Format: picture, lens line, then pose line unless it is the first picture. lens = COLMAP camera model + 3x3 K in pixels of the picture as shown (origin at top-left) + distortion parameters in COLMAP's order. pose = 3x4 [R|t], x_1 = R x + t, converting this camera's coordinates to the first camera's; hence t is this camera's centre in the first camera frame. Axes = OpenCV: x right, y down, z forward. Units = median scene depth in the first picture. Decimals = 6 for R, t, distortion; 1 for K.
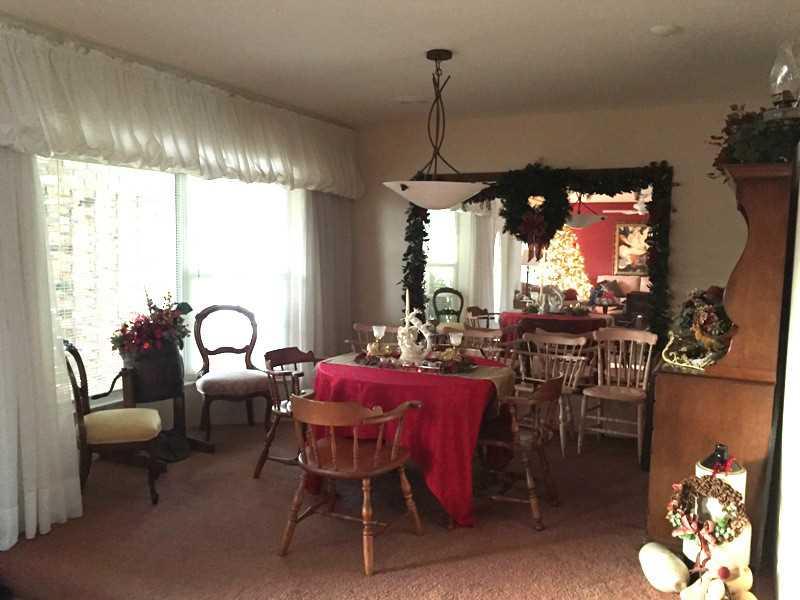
lens RADIAL K [[690.9, 0, 400.0], [0, 690.9, 300.0], [0, 0, 1]] dist [0.092116, -0.125312]
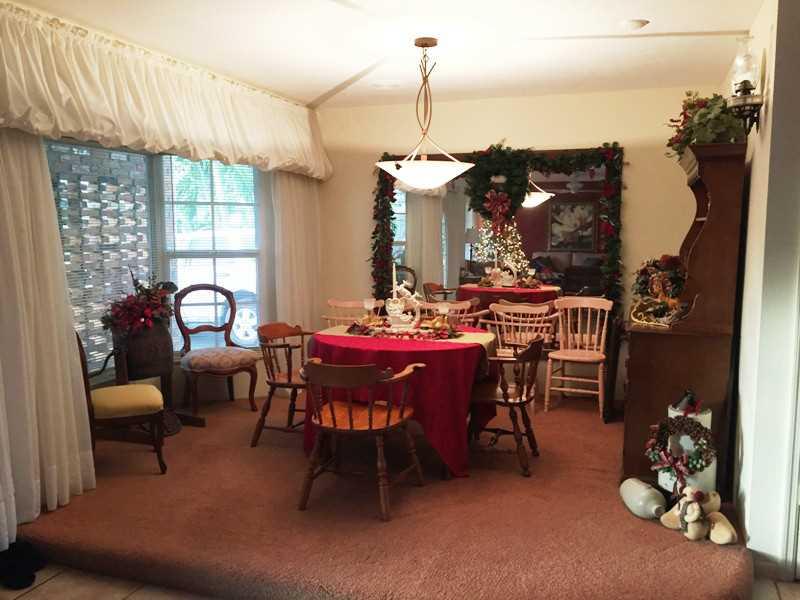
lens RADIAL K [[690.9, 0, 400.0], [0, 690.9, 300.0], [0, 0, 1]] dist [0.092116, -0.125312]
pose [[0.993655, -0.026631, 0.109272, -0.097280], [0.023846, 0.999359, 0.026715, 0.012355], [-0.109913, -0.023940, 0.993653, -0.061373]]
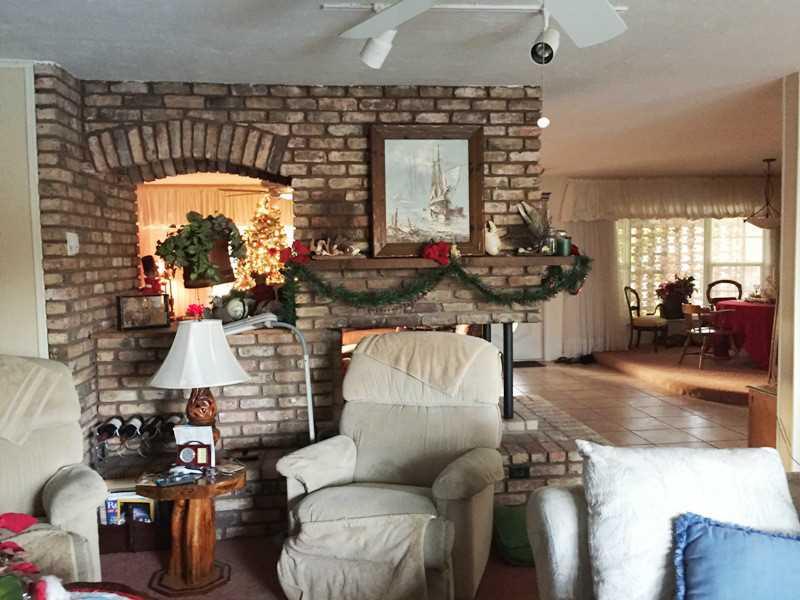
lens RADIAL K [[690.9, 0, 400.0], [0, 690.9, 300.0], [0, 0, 1]] dist [0.092116, -0.125312]
pose [[0.543740, 0.025017, -0.838881, 1.157490], [-0.046061, 0.998939, -0.000065, 0.134607], [0.837989, 0.038675, 0.544315, -1.060617]]
